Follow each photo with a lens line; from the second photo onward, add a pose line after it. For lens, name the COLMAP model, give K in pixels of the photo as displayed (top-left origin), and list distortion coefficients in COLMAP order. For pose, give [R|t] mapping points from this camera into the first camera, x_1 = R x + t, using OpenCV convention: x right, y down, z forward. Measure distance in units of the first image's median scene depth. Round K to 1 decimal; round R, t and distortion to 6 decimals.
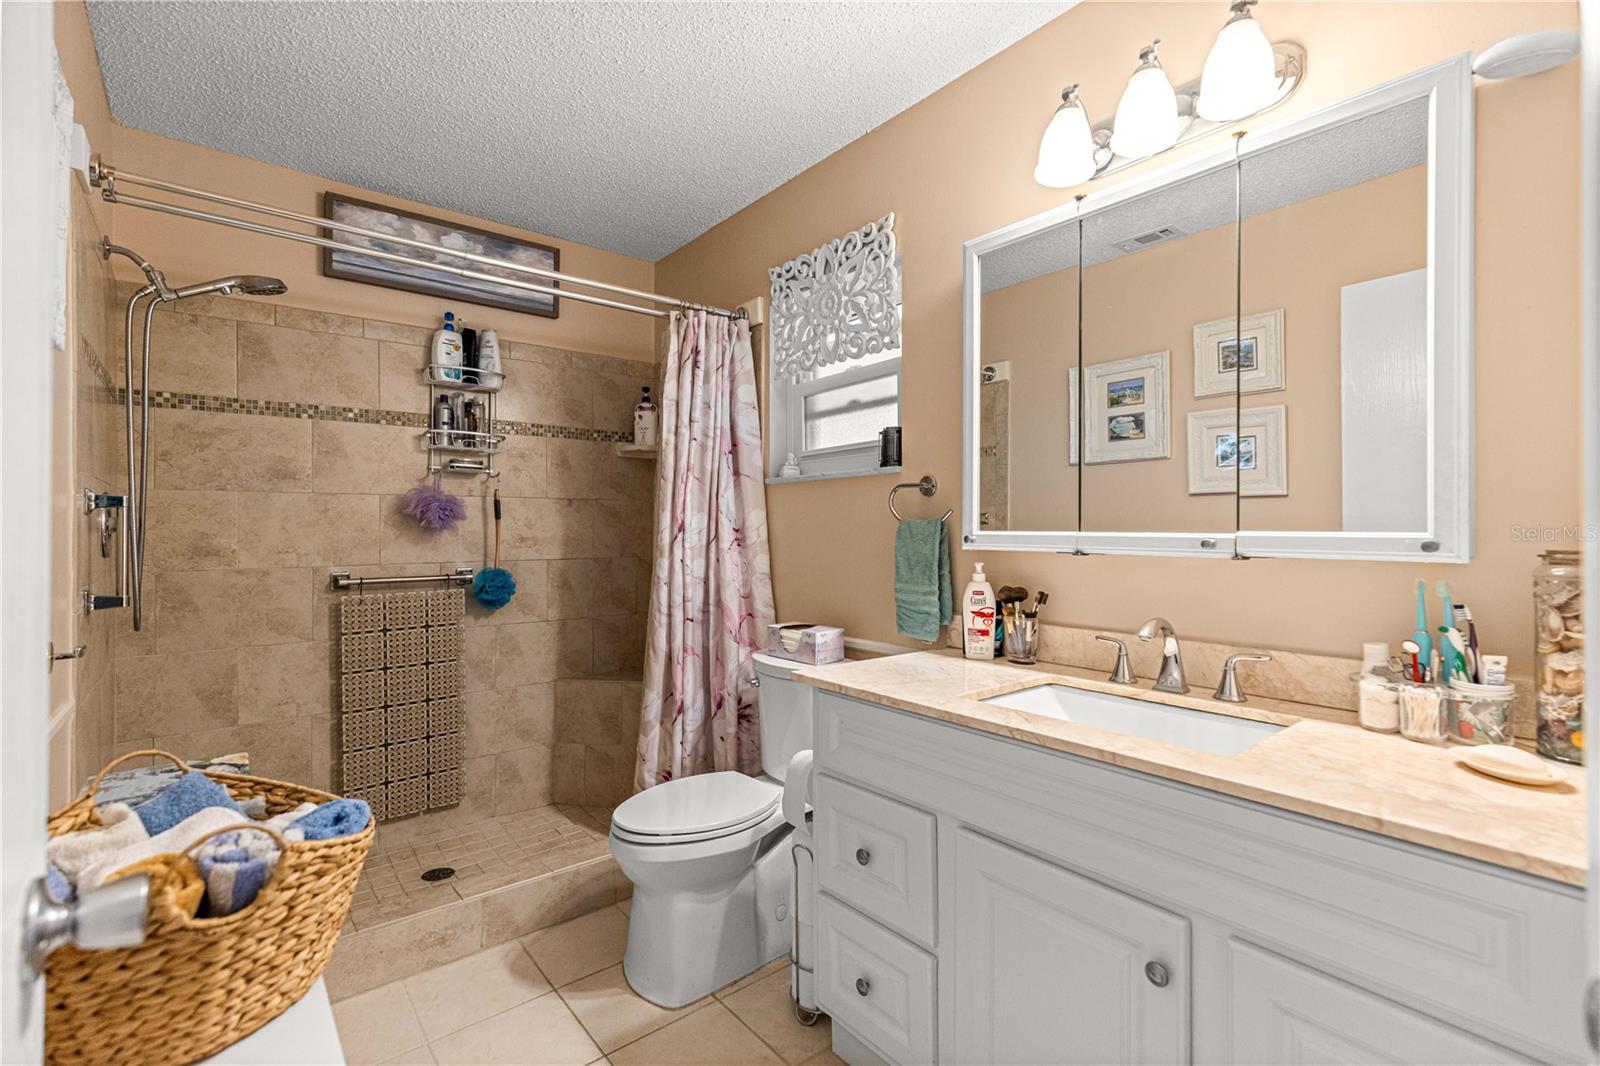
lens RADIAL K [[724.0, 0, 802.7], [0, 724.0, 527.7], [0, 0, 1]] dist [0.007853, -0.000716]
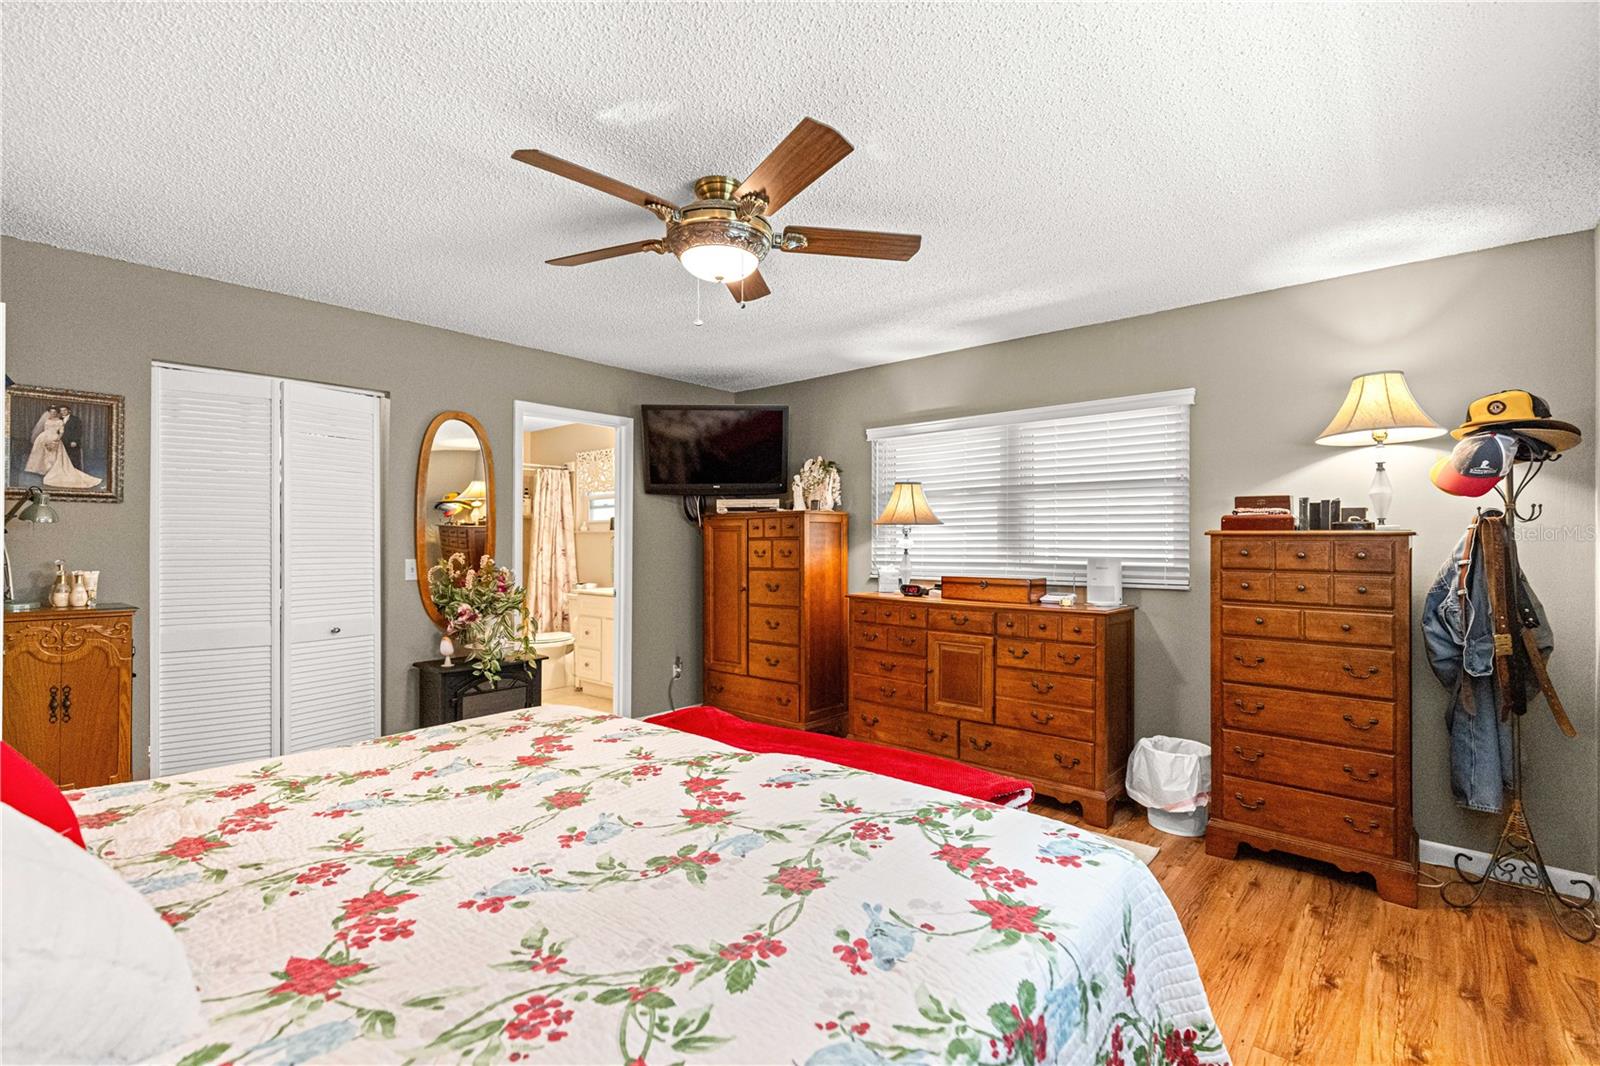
lens RADIAL K [[724.0, 0, 794.3], [0, 724.0, 537.5], [0, 0, 1]] dist [0.007853, -0.000716]
pose [[0.987357, 0.004695, 0.158442, 0.330448], [-0.003268, 0.999952, -0.009267, -0.021494], [-0.158478, 0.008632, 0.987325, -1.790312]]
